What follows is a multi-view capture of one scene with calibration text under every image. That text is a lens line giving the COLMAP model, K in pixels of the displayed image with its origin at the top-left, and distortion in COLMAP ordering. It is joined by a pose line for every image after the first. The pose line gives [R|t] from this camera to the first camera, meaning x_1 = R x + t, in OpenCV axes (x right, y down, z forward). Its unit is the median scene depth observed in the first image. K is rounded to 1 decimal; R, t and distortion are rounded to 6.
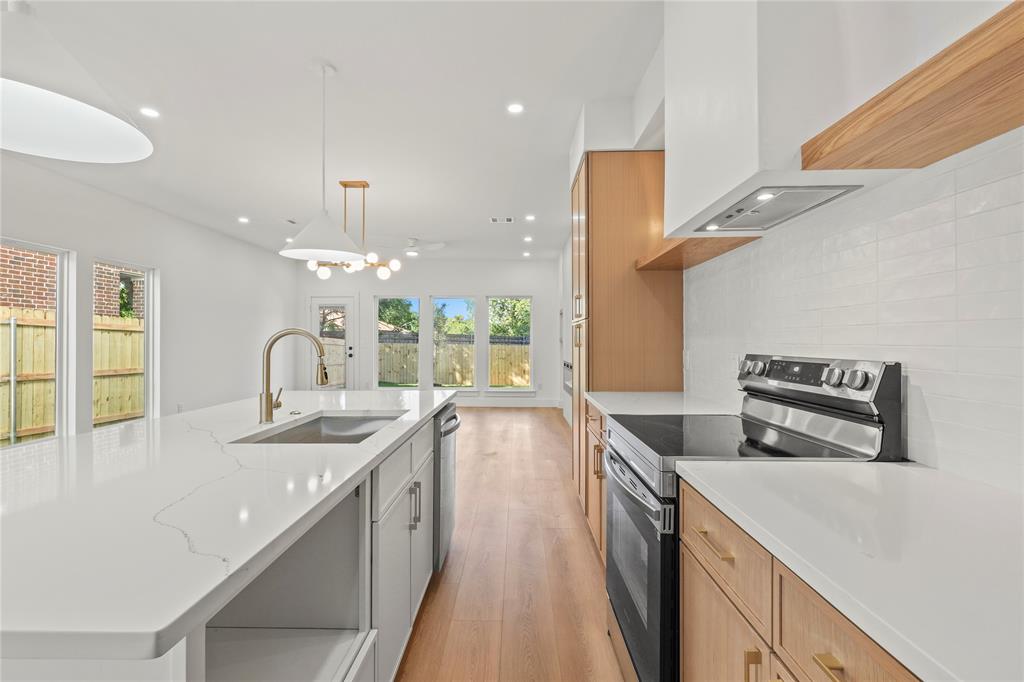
lens RADIAL K [[469.9, 0, 513.6], [0, 469.9, 340.5], [0, 0, 1]] dist [-0.003939, 0.000703]
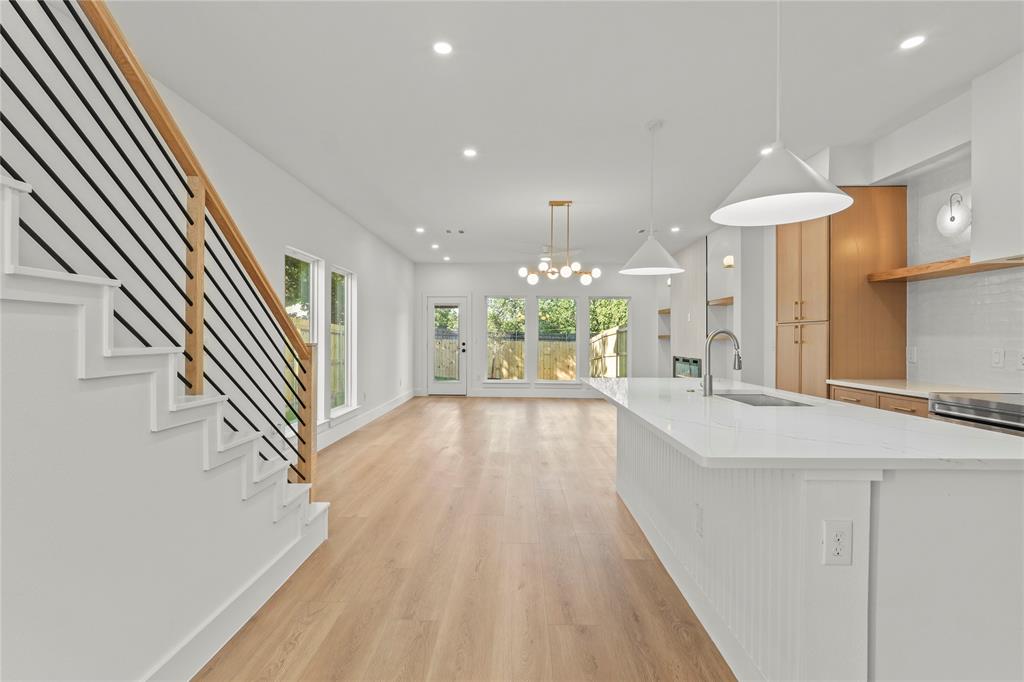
lens RADIAL K [[469.9, 0, 509.1], [0, 469.9, 336.8], [0, 0, 1]] dist [-0.003939, 0.000703]
pose [[0.999888, 0.004520, -0.014235, -0.277060], [-0.004532, 0.999989, -0.000800, 0.000266], [0.014231, 0.000865, 0.999898, -0.104937]]
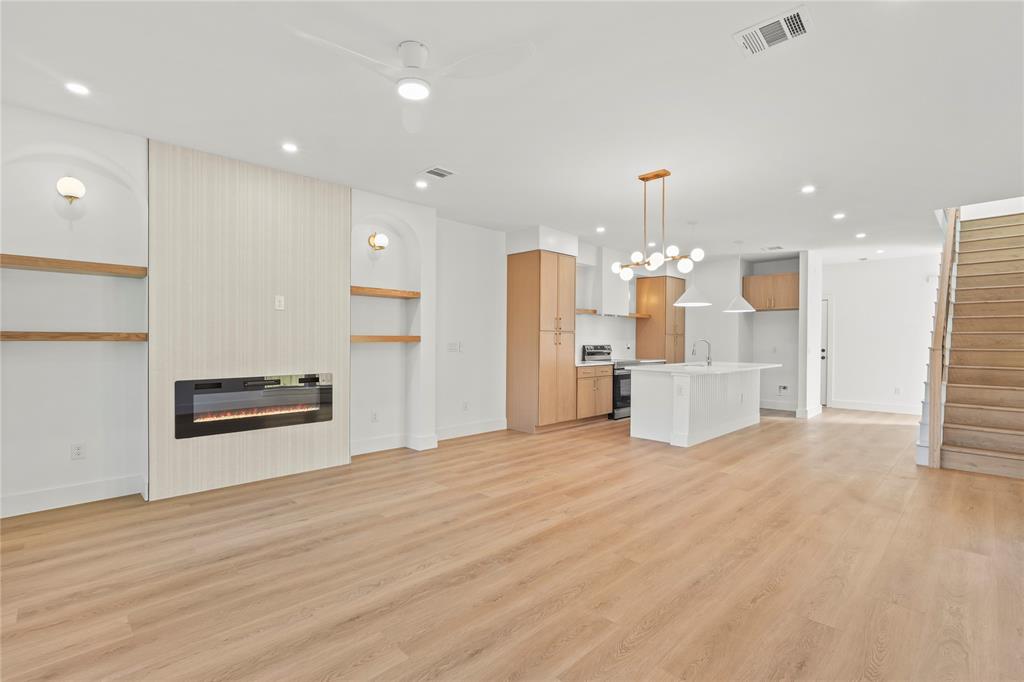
lens RADIAL K [[469.9, 0, 503.7], [0, 469.9, 344.8], [0, 0, 1]] dist [-0.003939, 0.000703]
pose [[-0.700065, -0.010013, 0.714009, -0.494808], [-0.005575, 0.999948, 0.008556, -0.000288], [-0.714058, 0.002009, -0.700084, 1.155944]]
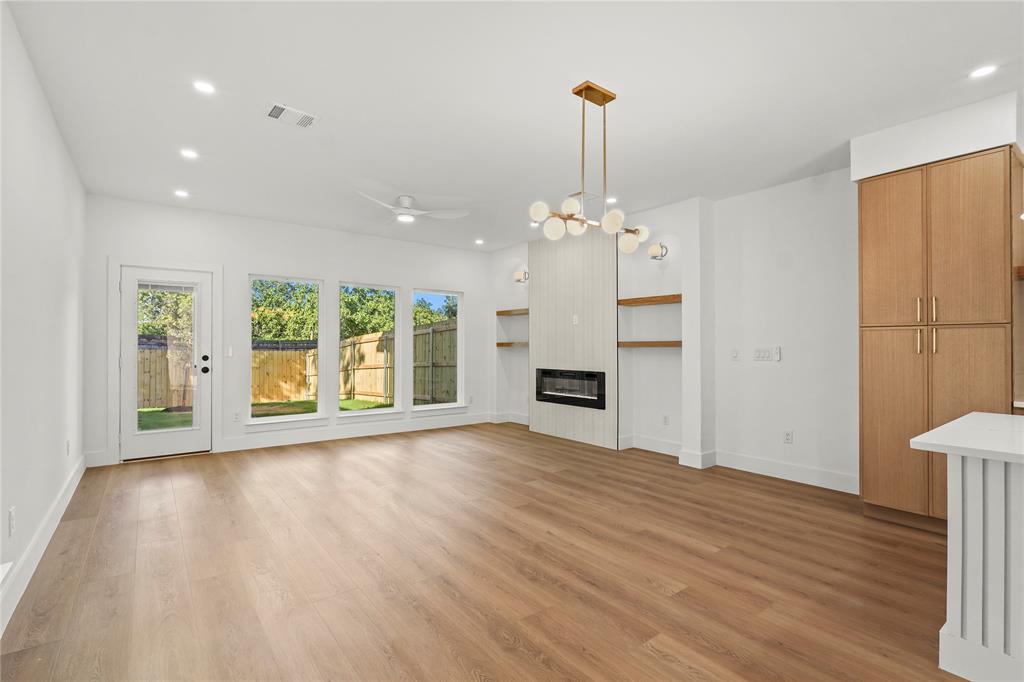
lens RADIAL K [[469.9, 0, 506.5], [0, 469.9, 340.5], [0, 0, 1]] dist [-0.003939, 0.000703]
pose [[0.793833, 0.007573, 0.608089, -0.497066], [-0.001458, 0.999943, -0.010549, -0.000139], [-0.608135, 0.007488, 0.793799, 0.359162]]
